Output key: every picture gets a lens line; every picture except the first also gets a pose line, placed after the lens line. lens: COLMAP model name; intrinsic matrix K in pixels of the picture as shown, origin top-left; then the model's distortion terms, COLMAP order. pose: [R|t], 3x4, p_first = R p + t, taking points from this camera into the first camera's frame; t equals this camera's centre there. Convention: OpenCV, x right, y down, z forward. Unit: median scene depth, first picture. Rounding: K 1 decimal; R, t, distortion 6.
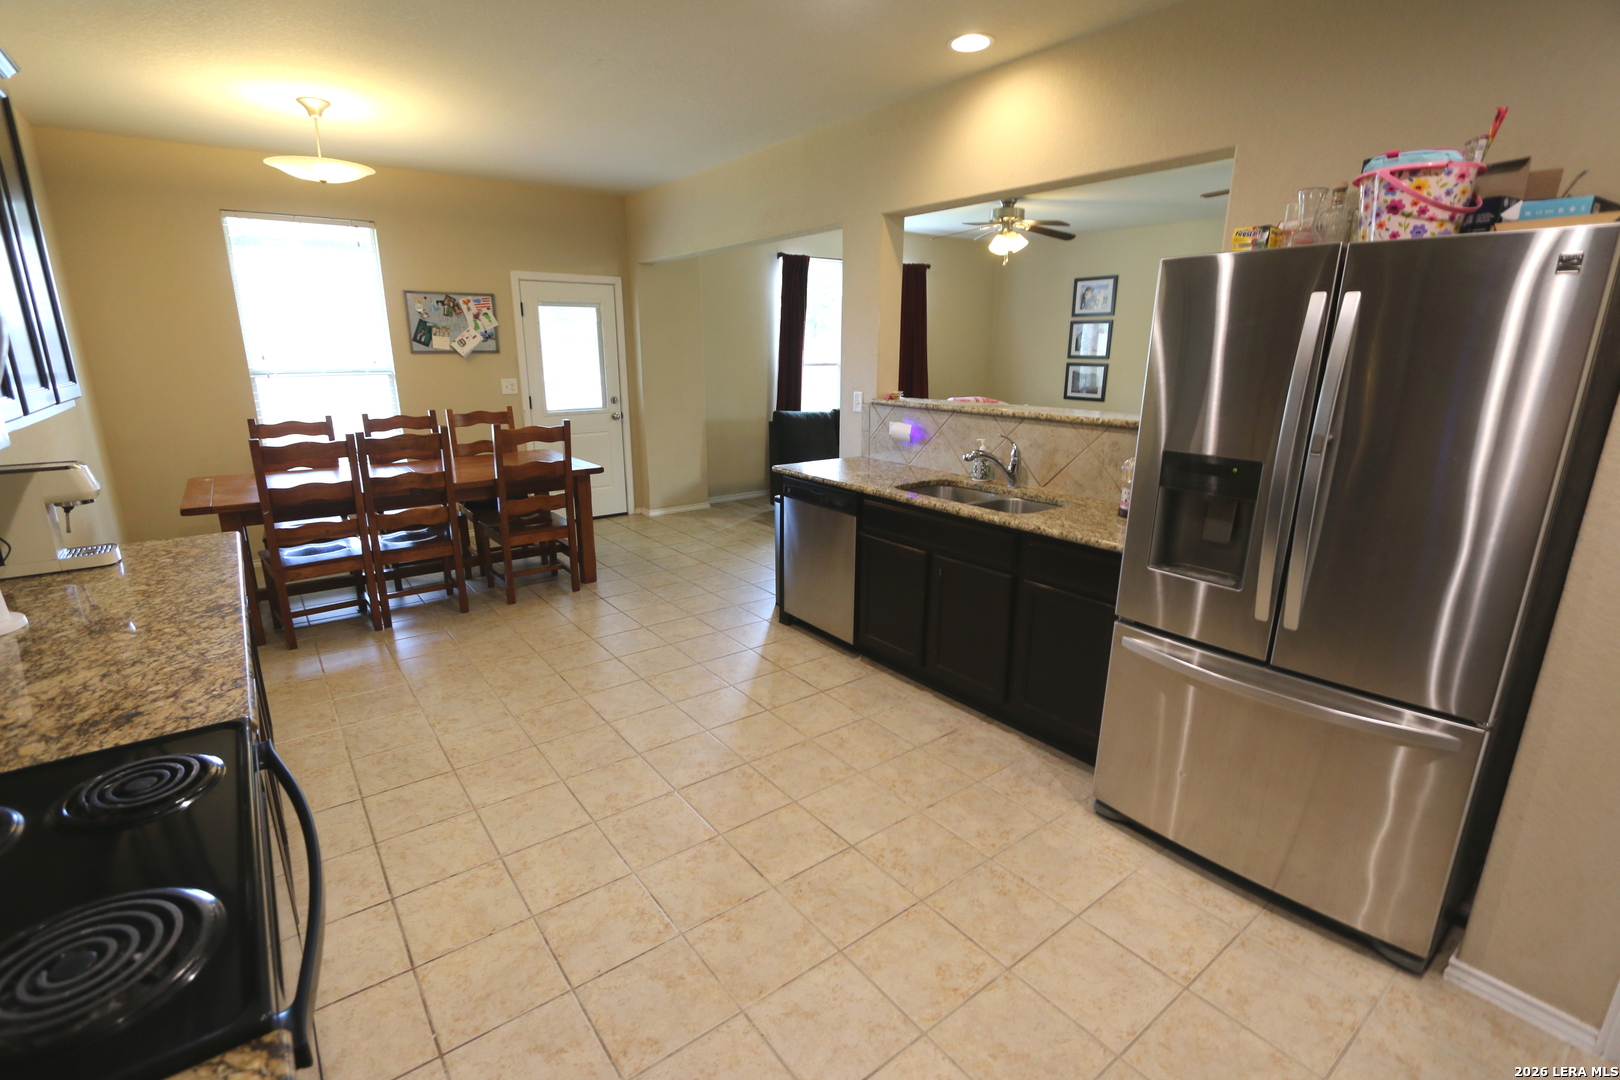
lens RADIAL K [[741.5, 0, 796.1], [0, 741.5, 545.4], [0, 0, 1]] dist [-0.013742, 0.000268]
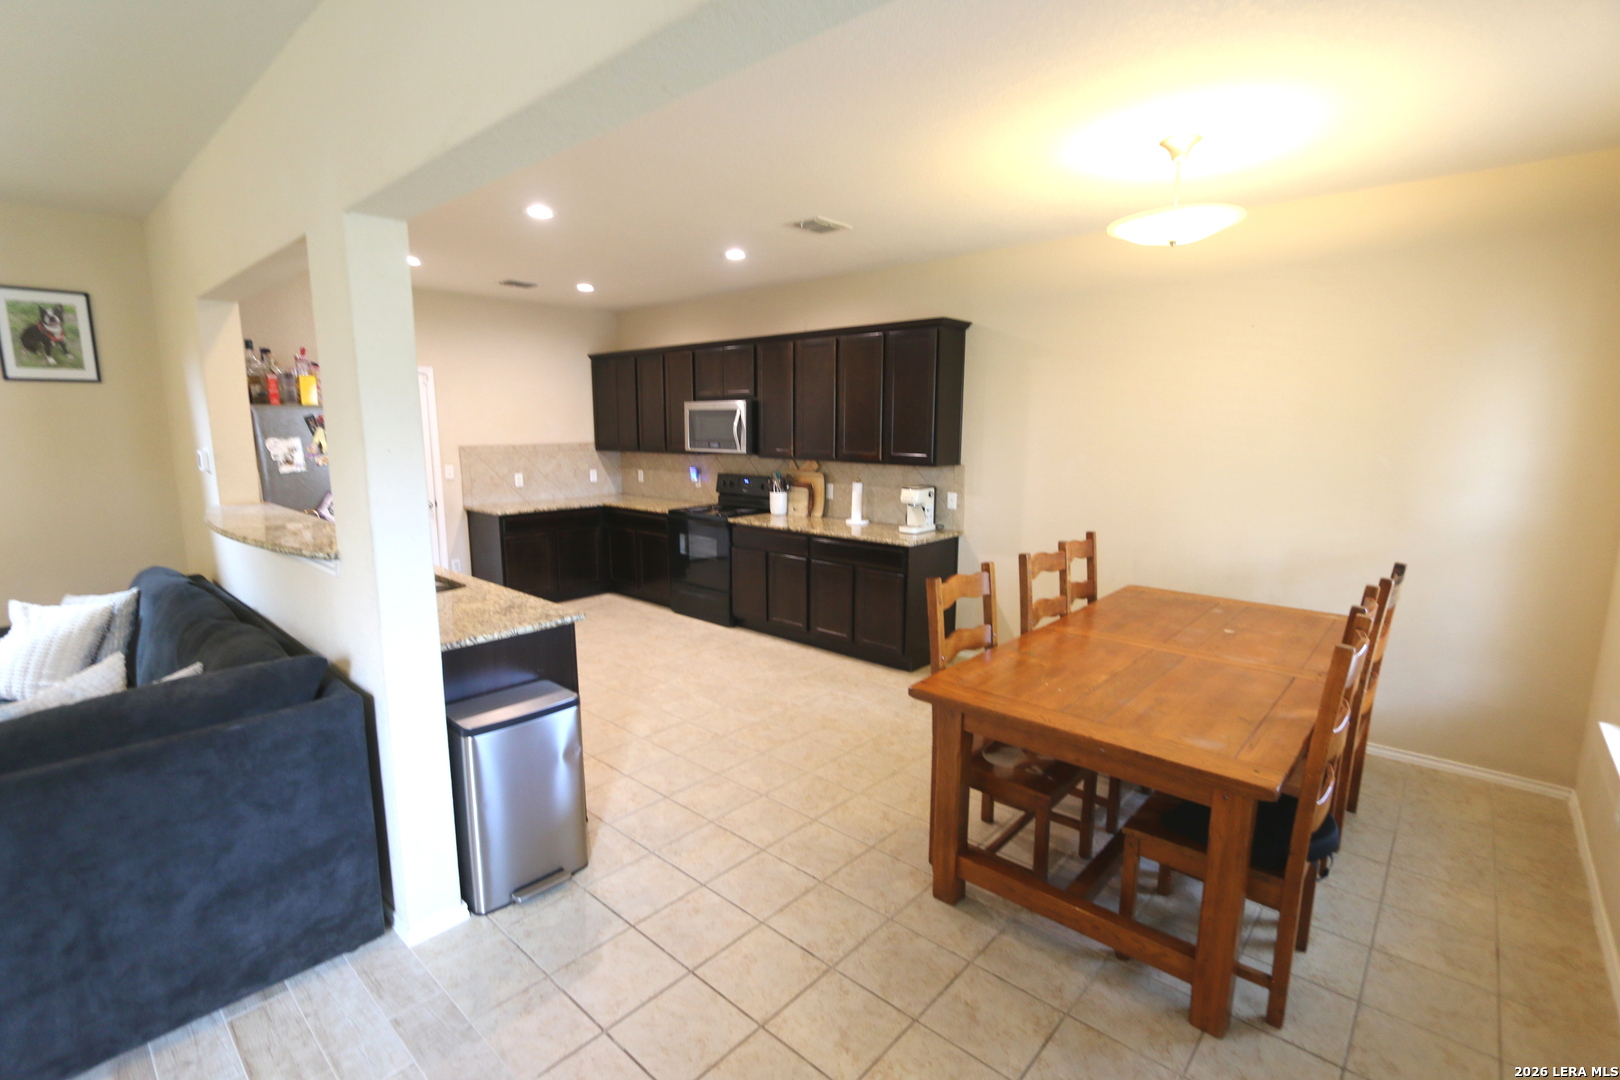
lens RADIAL K [[740.0, 0, 797.9], [0, 740.0, 545.4], [0, 0, 1]] dist [-0.016367, 0.000167]
pose [[-0.982643, 0.024450, -0.183890, -0.068016], [-0.054139, 0.910325, 0.410339, -0.309542], [0.177432, 0.413172, -0.893200, 1.077108]]
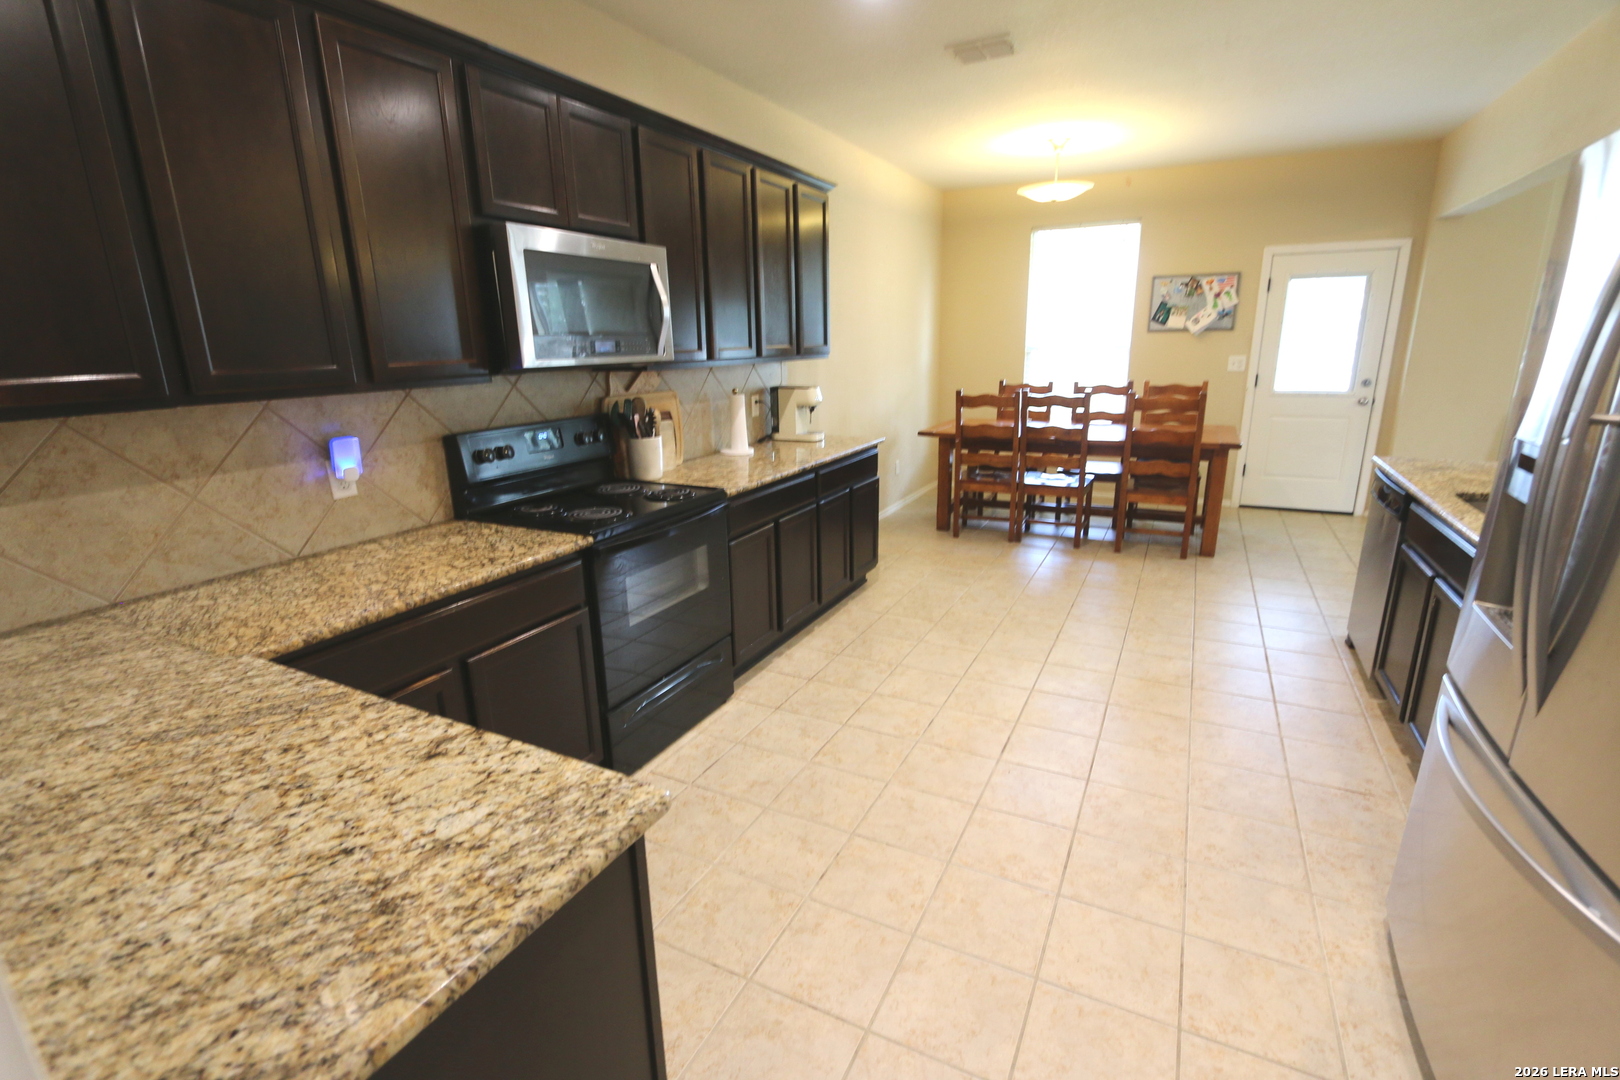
lens RADIAL K [[748.1, 0, 810.0], [0, 748.1, 540.0], [0, 0, 1]] dist [-0.000892, 0.000059]
pose [[0.442274, 0.223920, -0.868478, 0.288948], [-0.215677, 0.966470, 0.139351, 0.002066], [0.870561, 0.125679, 0.475739, 0.033323]]
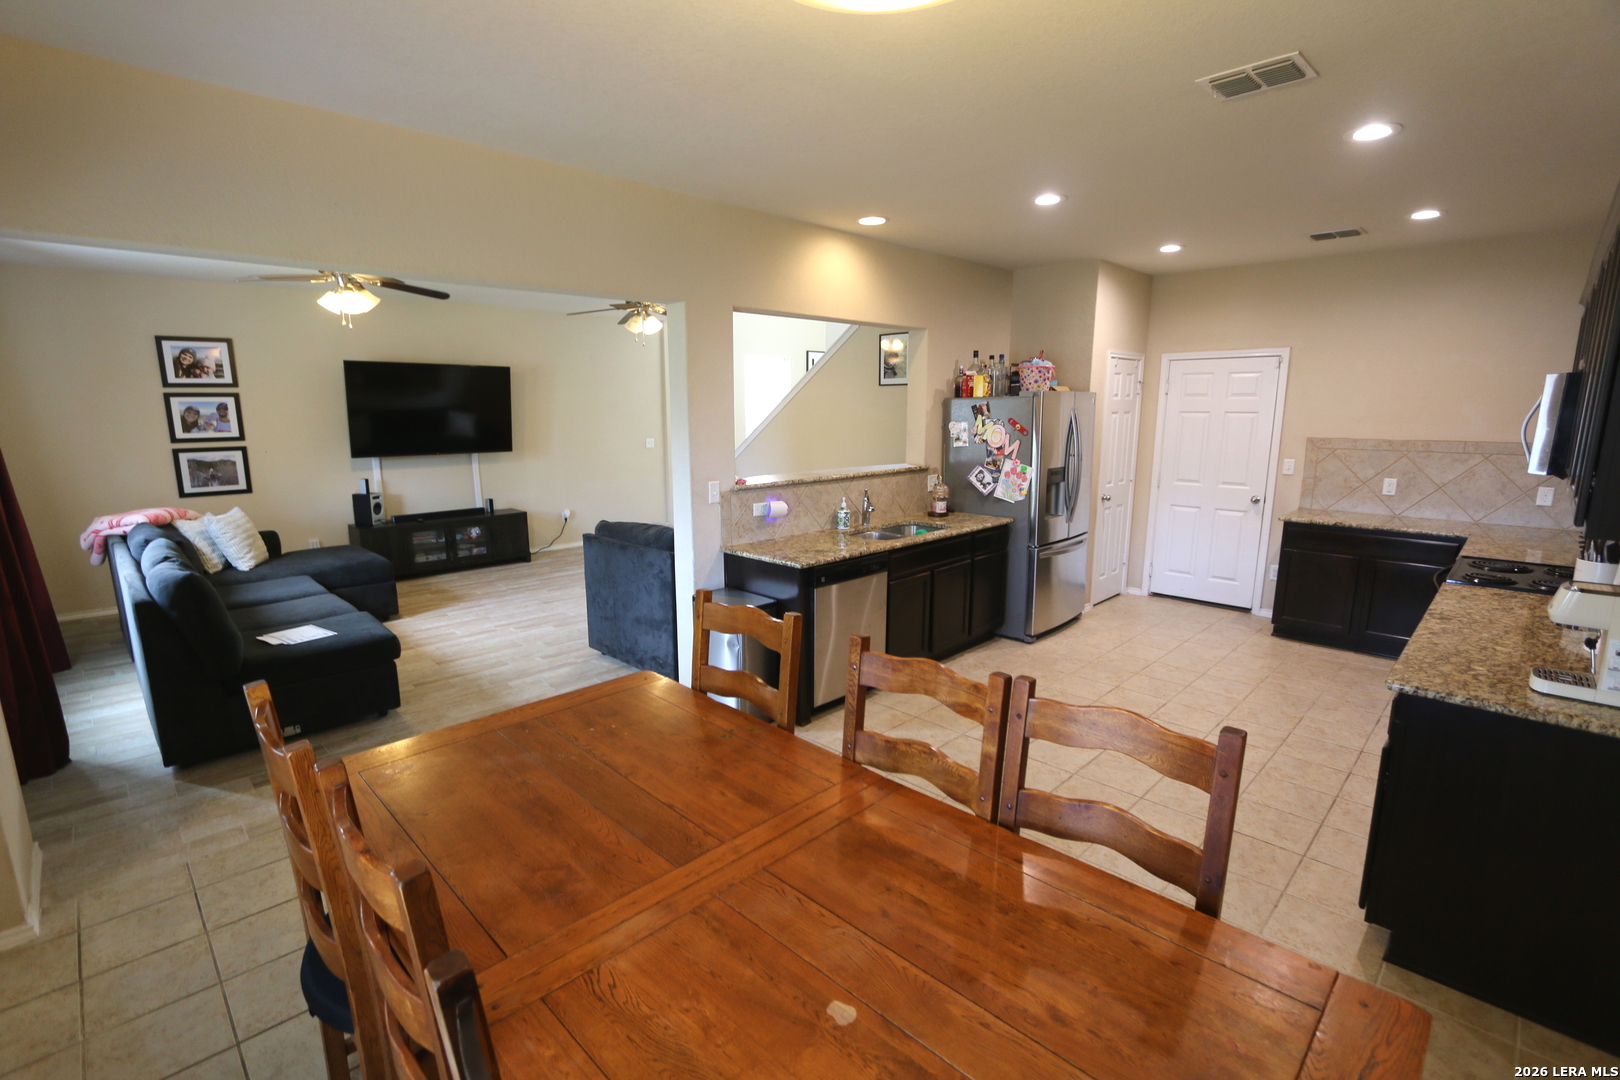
lens RADIAL K [[740.0, 0, 797.9], [0, 740.0, 545.4], [0, 0, 1]] dist [-0.016367, 0.000167]
pose [[-0.137185, -0.188281, 0.972487, -0.603763], [0.261761, 0.939978, 0.218913, -0.215657], [-0.955333, 0.284591, -0.079666, 0.694904]]
